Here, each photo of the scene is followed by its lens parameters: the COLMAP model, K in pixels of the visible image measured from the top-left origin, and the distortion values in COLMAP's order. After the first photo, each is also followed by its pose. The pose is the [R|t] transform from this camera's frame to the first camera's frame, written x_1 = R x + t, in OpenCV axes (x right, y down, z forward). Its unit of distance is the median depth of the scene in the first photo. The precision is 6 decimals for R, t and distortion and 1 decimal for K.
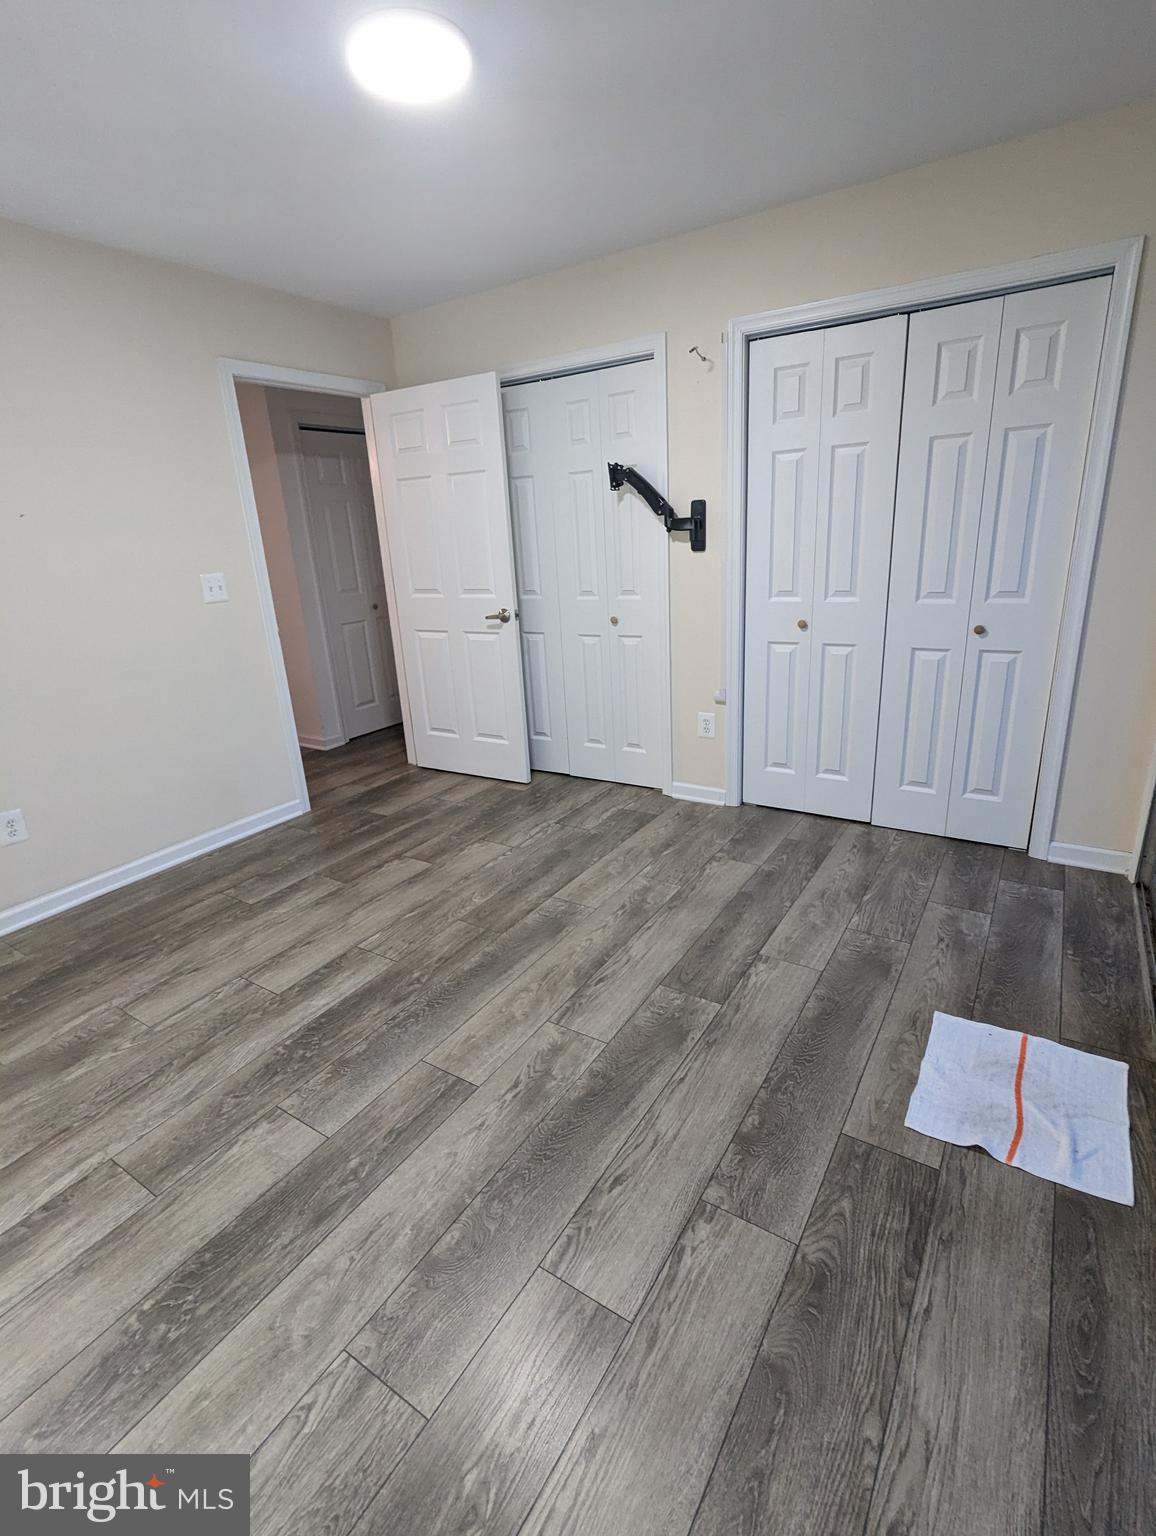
lens RADIAL K [[725.3, 0, 577.2], [0, 725.3, 767.3], [0, 0, 1]] dist [-0.003025, -0.000687]
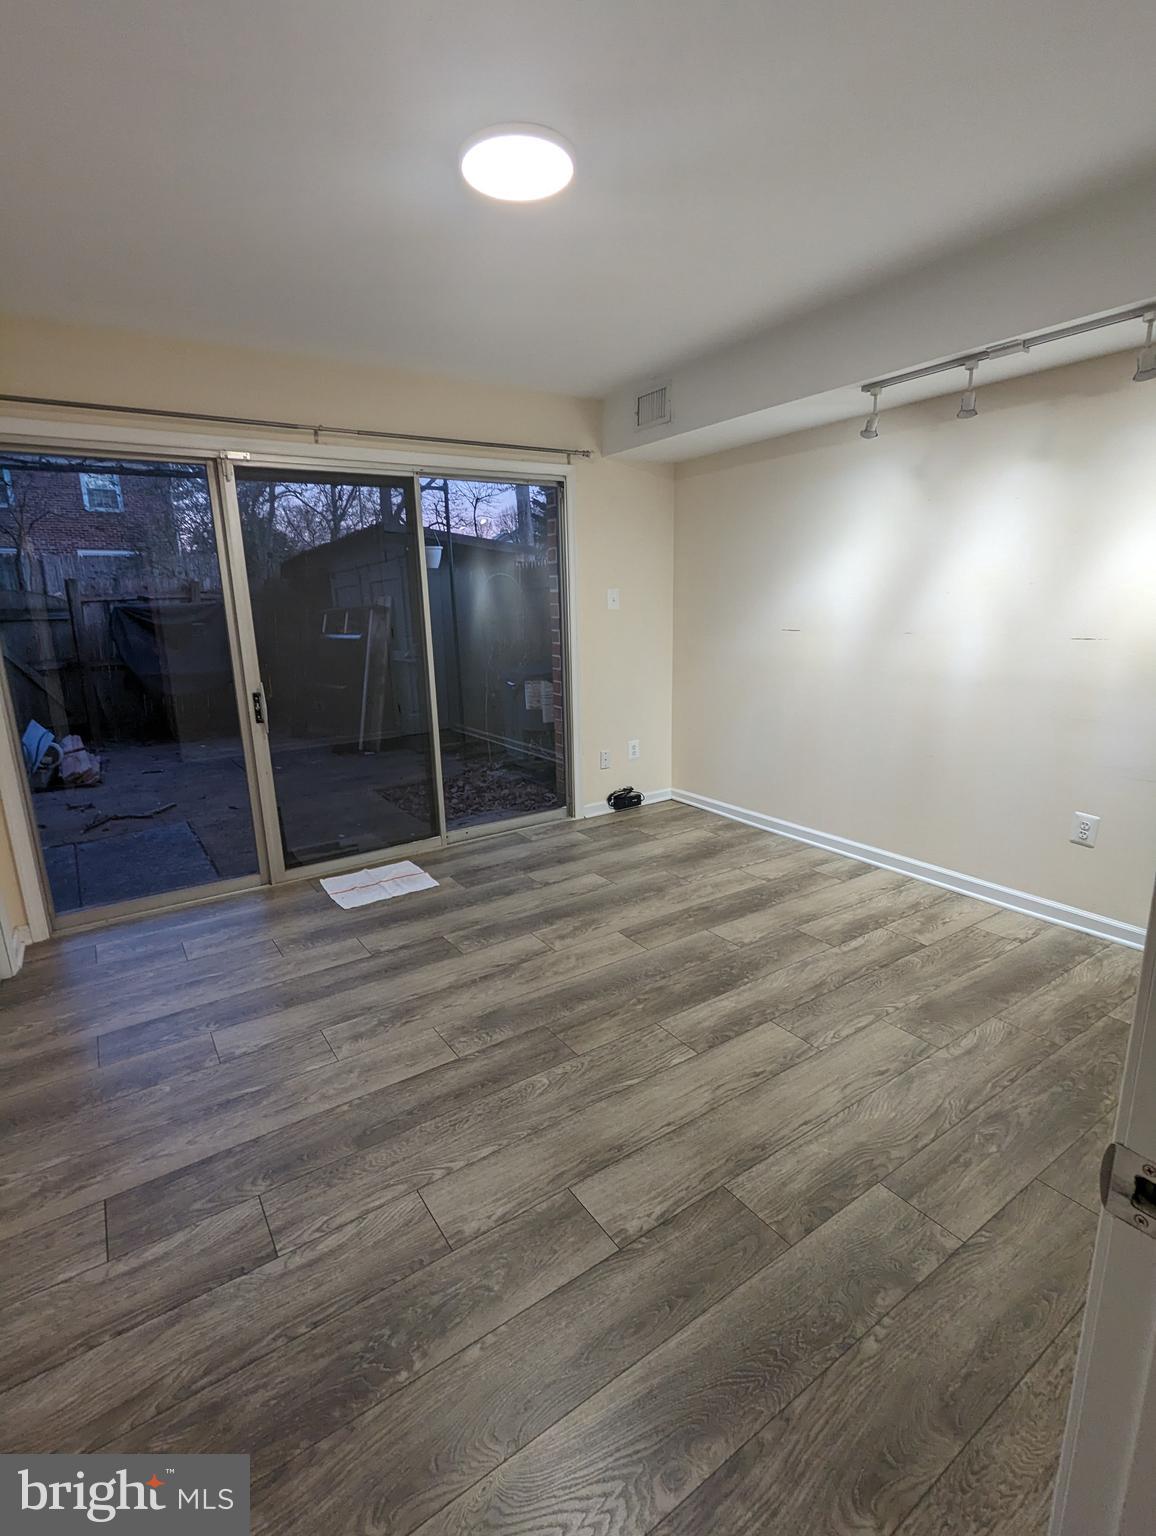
lens RADIAL K [[725.3, 0, 577.6], [0, 725.3, 767.9], [0, 0, 1]] dist [-0.003025, -0.000687]
pose [[-0.915848, -0.012962, 0.401316, -0.537441], [0.195265, 0.858954, 0.473361, -0.510102], [-0.350848, 0.511889, -0.784140, 1.619441]]
